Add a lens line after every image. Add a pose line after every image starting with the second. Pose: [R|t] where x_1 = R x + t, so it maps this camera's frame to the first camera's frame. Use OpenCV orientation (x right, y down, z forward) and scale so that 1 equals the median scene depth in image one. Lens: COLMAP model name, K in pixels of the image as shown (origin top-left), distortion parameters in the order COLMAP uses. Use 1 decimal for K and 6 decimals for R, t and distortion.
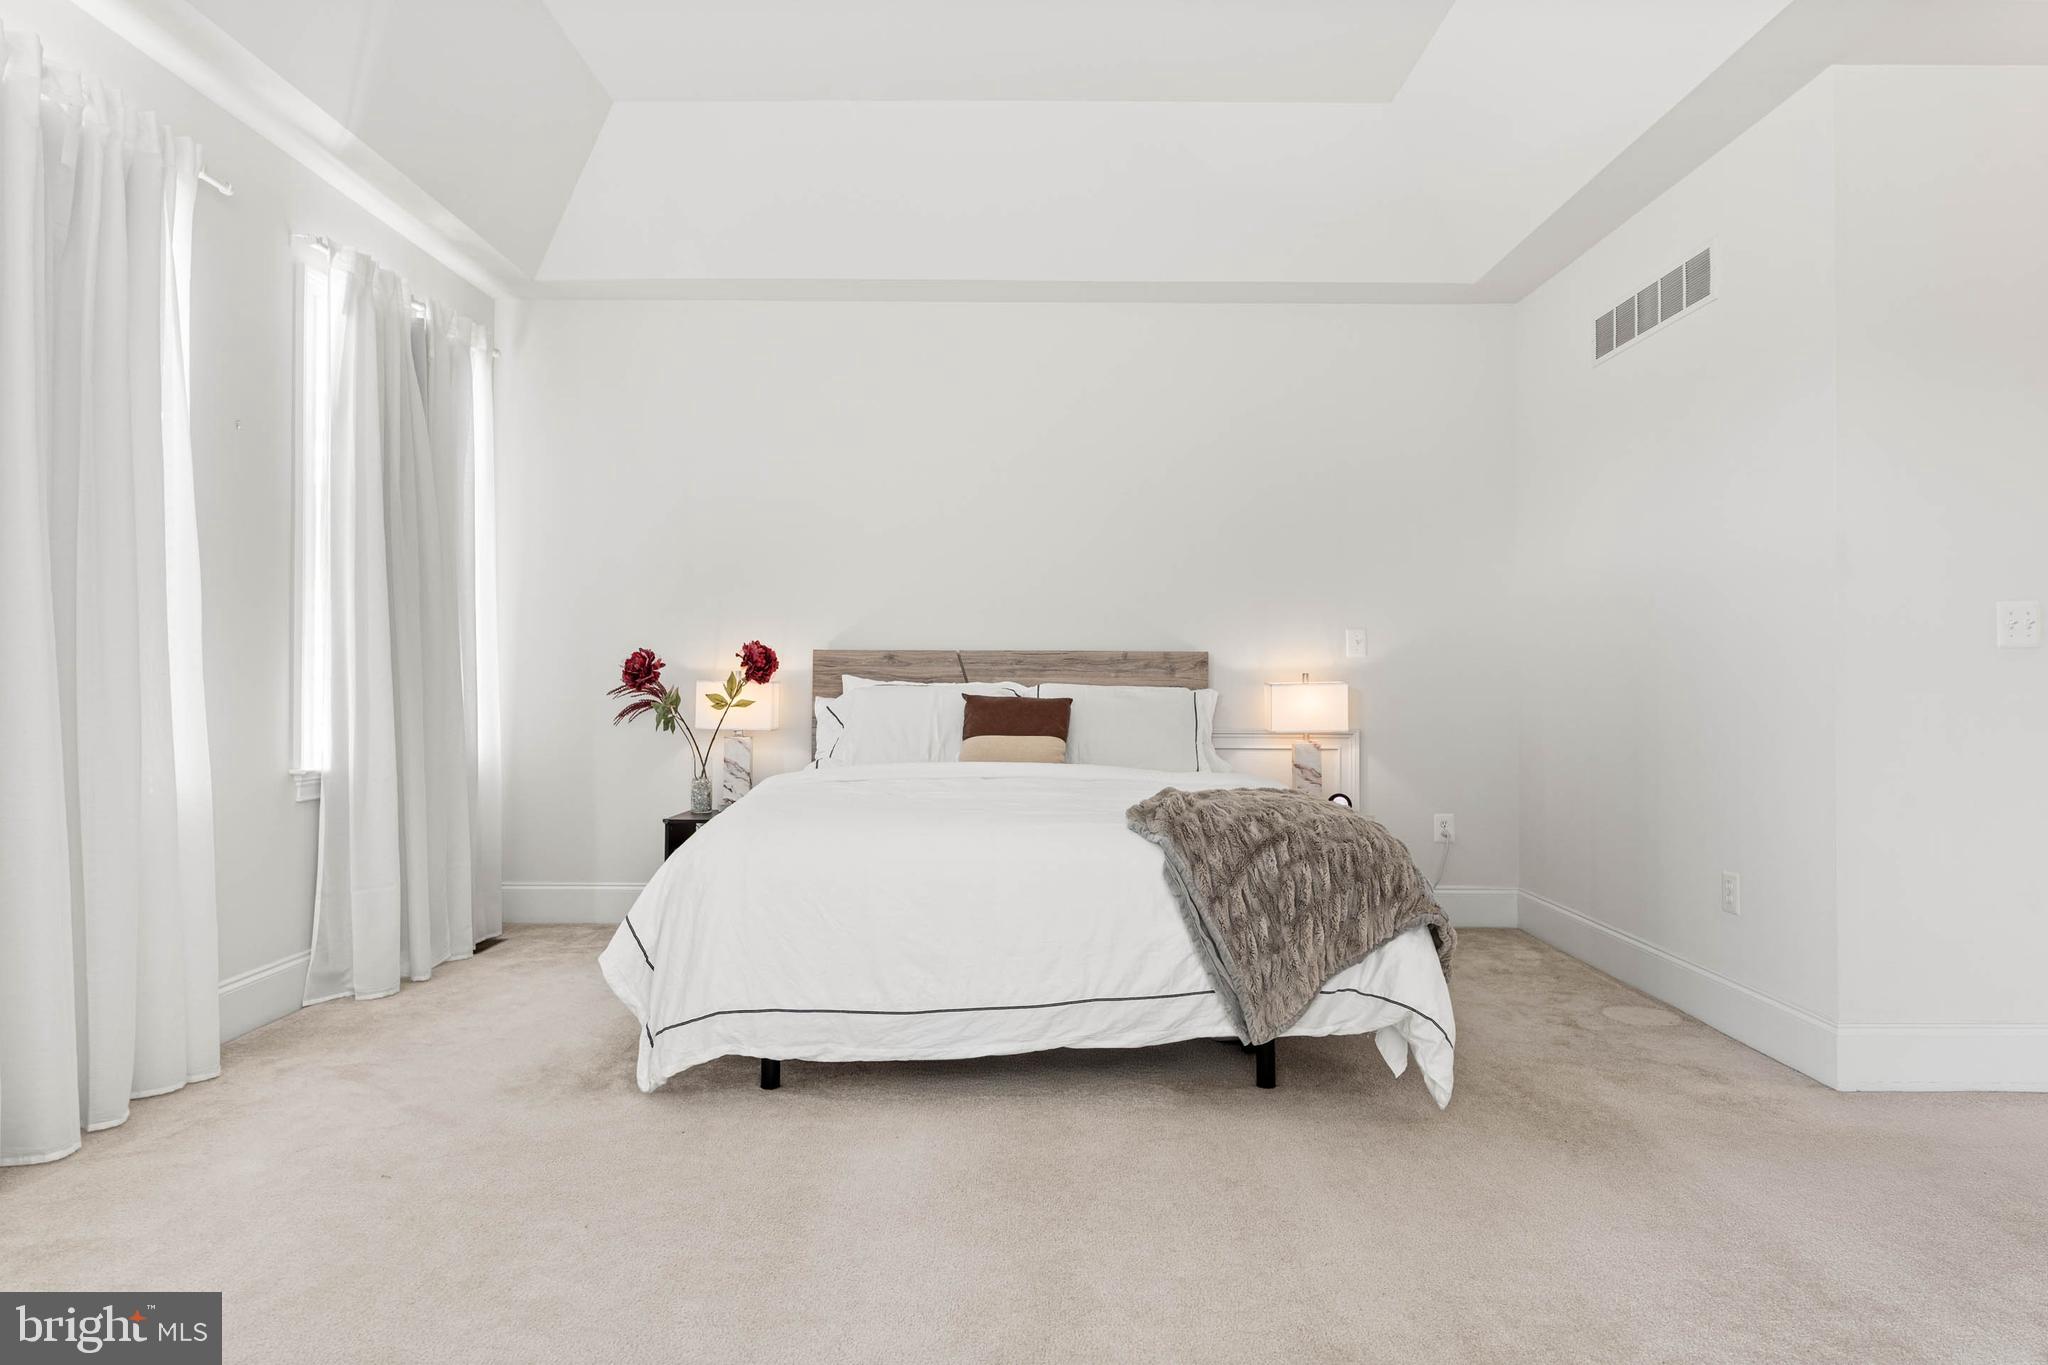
lens RADIAL K [[1182.1, 0, 1027.7], [0, 1182.1, 684.0], [0, 0, 1]] dist [-0.000137, -0.001320]
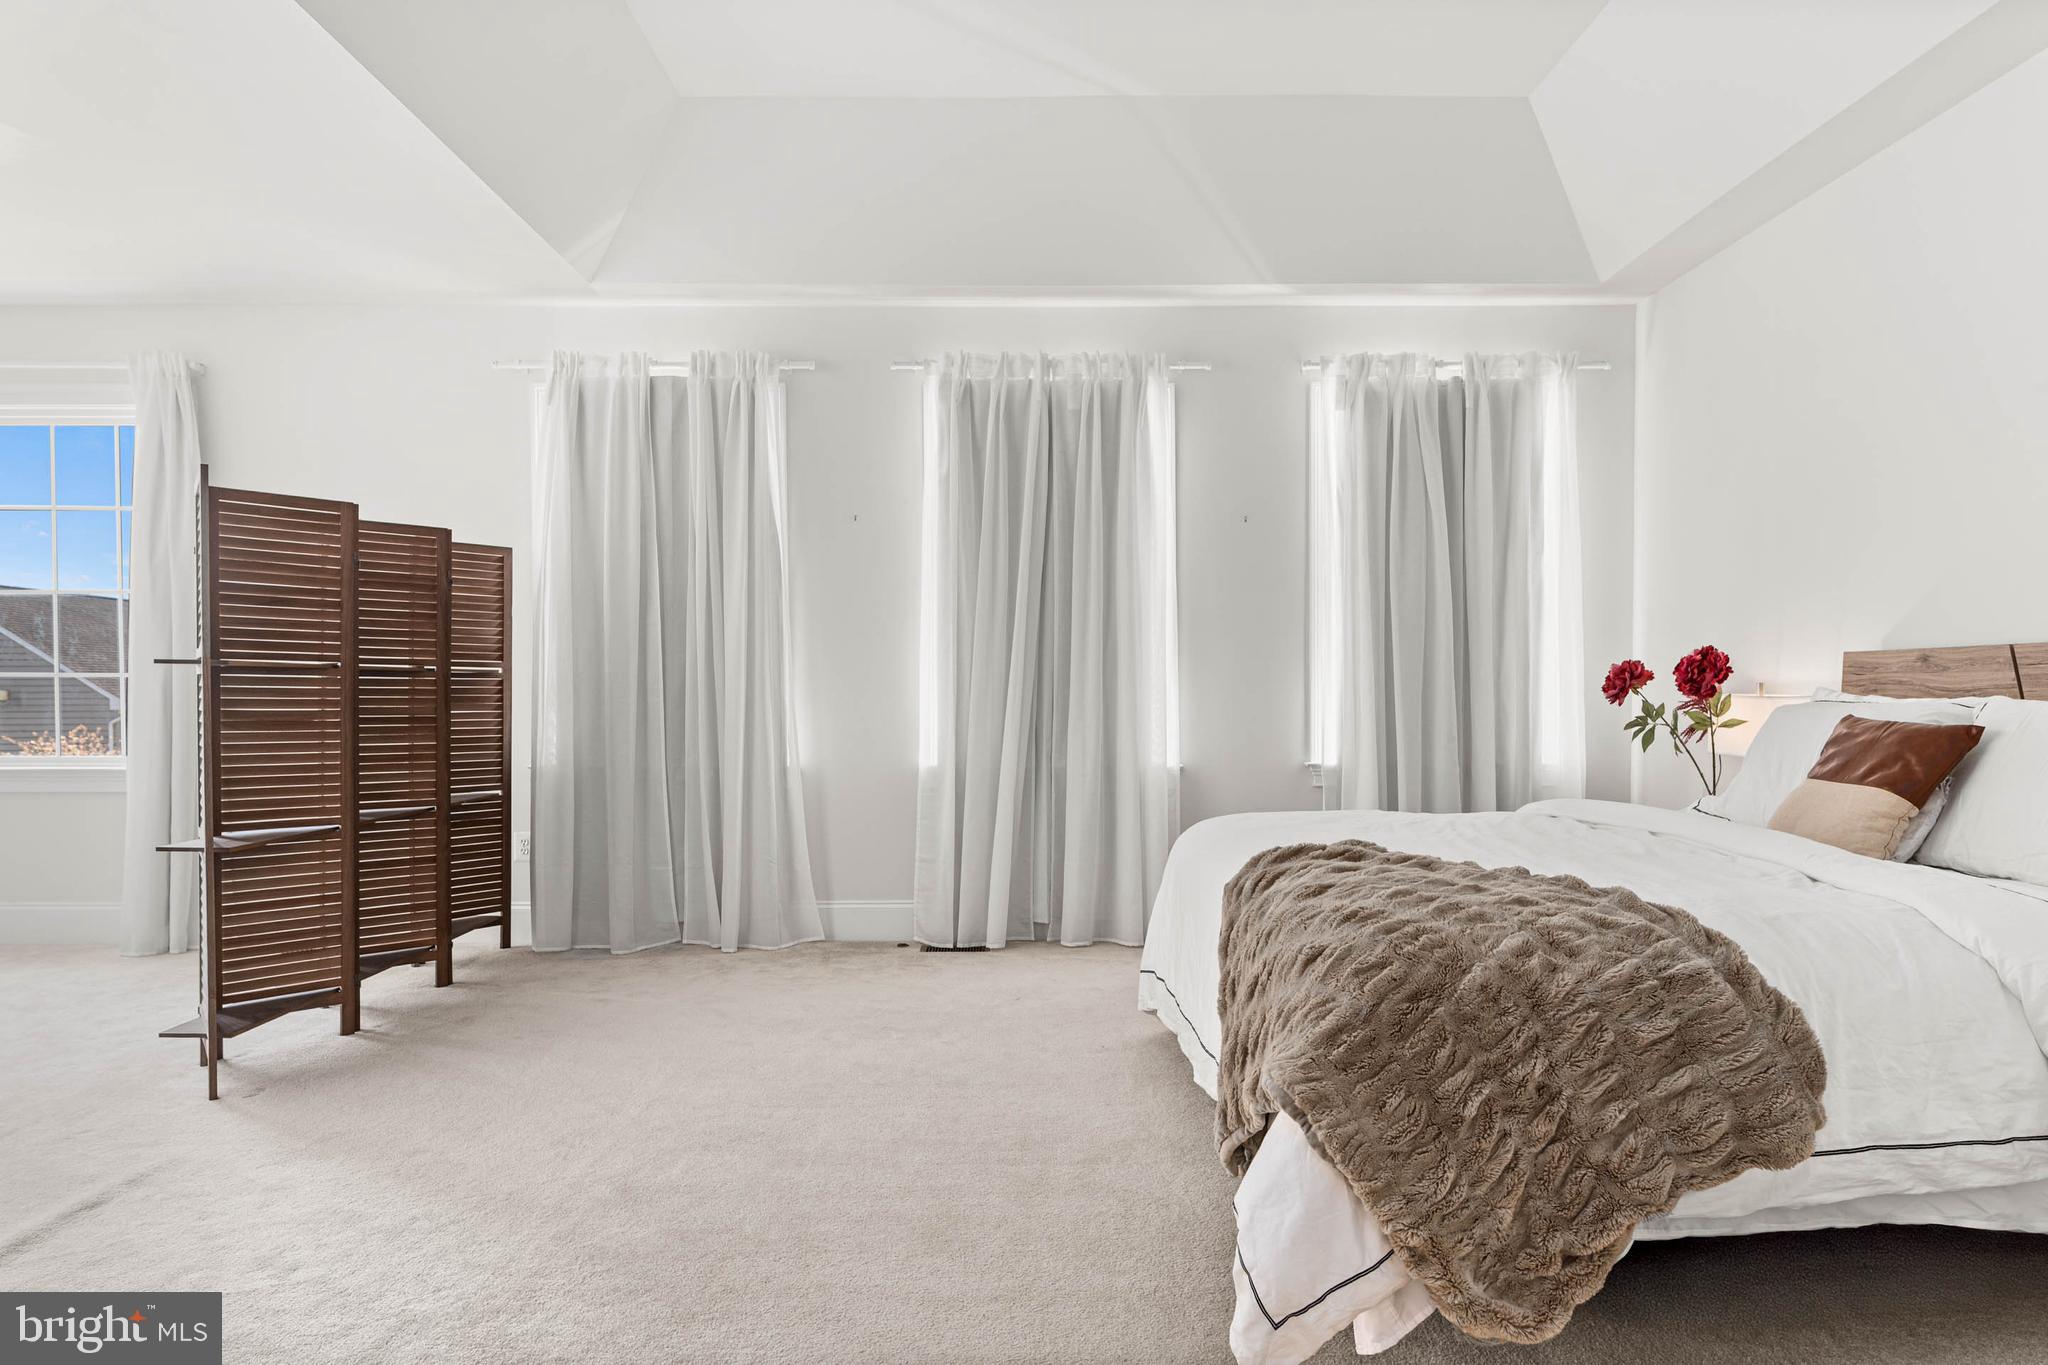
lens RADIAL K [[1182.1, 0, 1021.1], [0, 1182.1, 702.2], [0, 0, 1]] dist [-0.000137, -0.001320]
pose [[-0.017416, 0.007178, -0.999823, 0.645480], [0.000866, 0.999974, 0.007164, -0.004534], [0.999848, -0.000741, -0.017422, 0.615636]]
